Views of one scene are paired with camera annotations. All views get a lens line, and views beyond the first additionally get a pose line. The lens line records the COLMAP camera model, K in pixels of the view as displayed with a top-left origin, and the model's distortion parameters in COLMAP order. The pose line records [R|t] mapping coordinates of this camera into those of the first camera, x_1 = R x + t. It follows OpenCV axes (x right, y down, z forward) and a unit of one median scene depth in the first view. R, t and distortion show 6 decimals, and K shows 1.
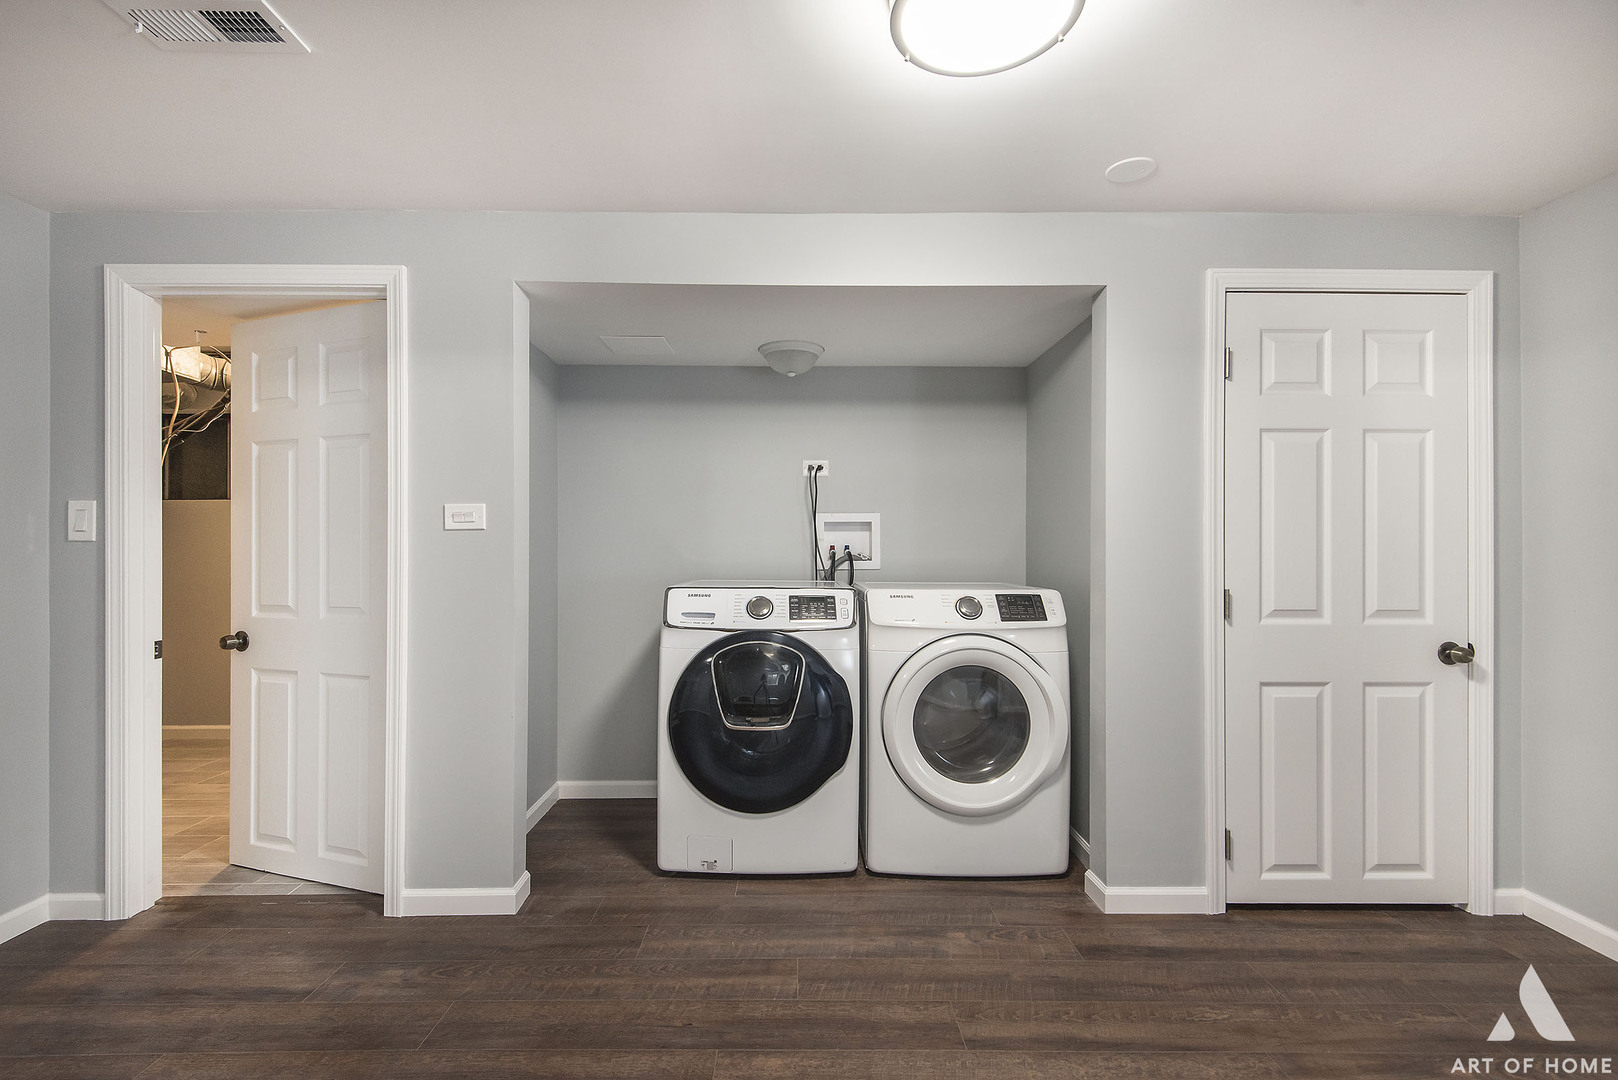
lens RADIAL K [[734.4, 0, 795.2], [0, 734.4, 543.3], [0, 0, 1]] dist [0.023839, -0.009739]
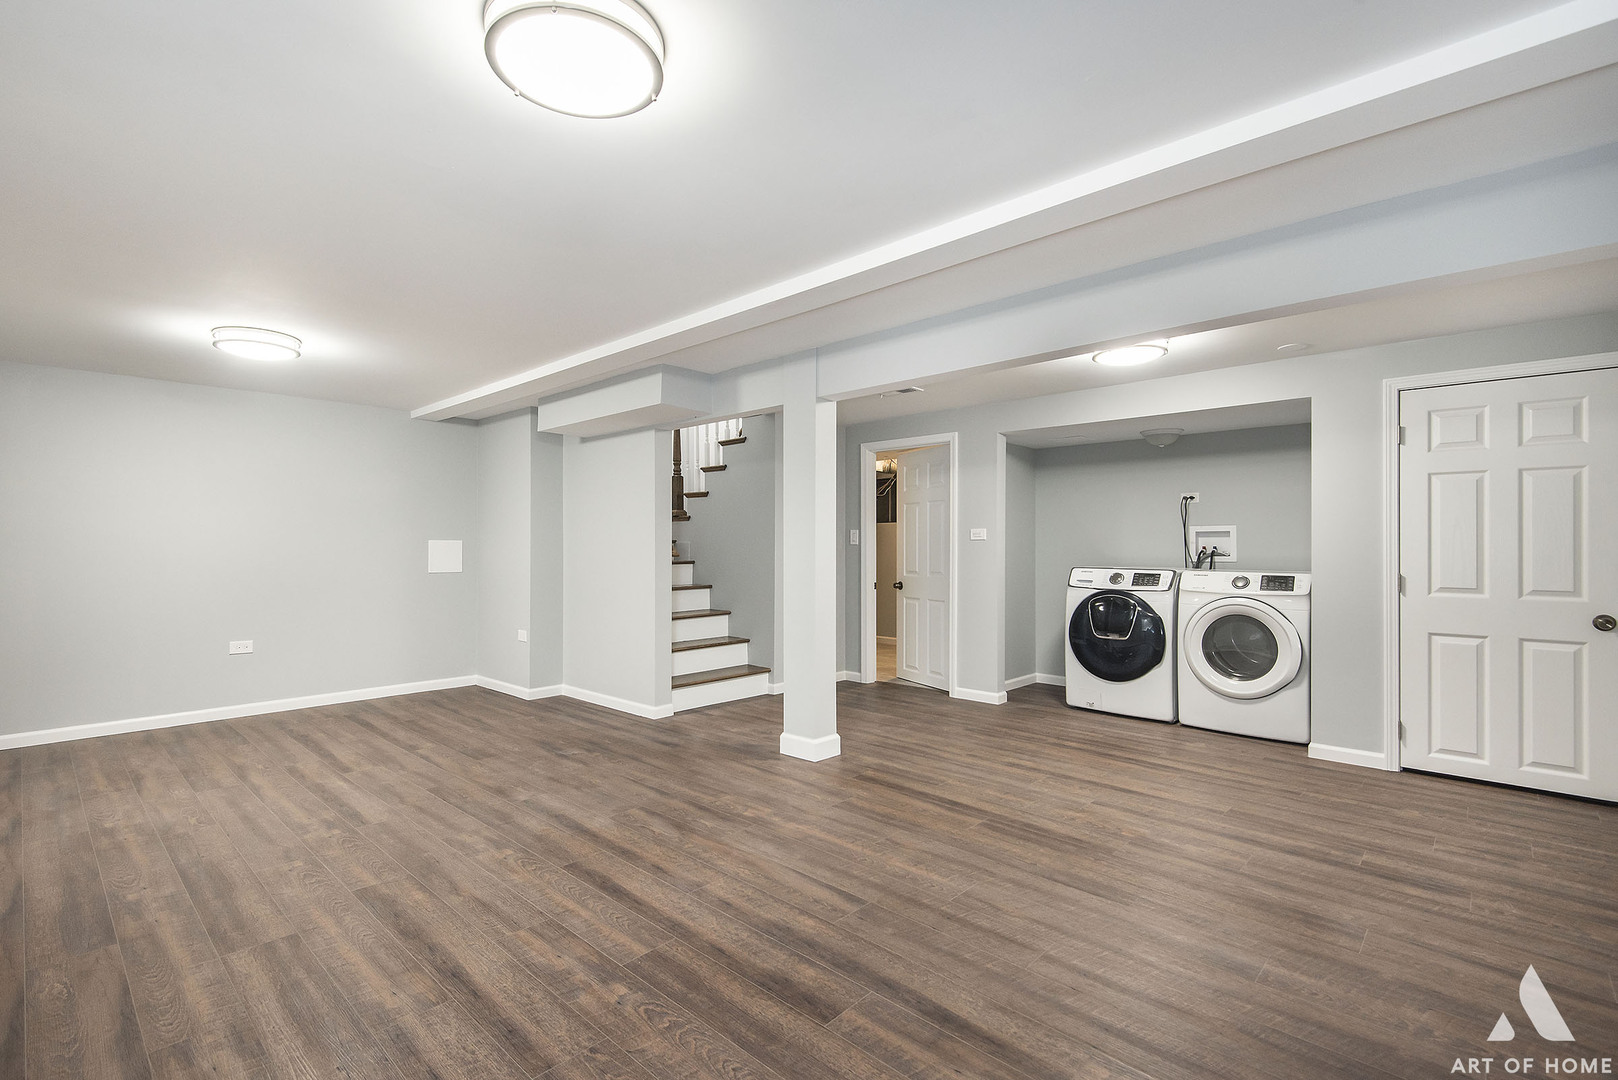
lens RADIAL K [[734.4, 0, 808.4], [0, 734.4, 548.0], [0, 0, 1]] dist [0.023839, -0.009739]
pose [[0.738129, 0.001523, -0.674658, 0.673343], [0.001949, 0.999988, 0.004389, -0.003438], [0.674657, -0.004554, 0.738118, -1.005883]]
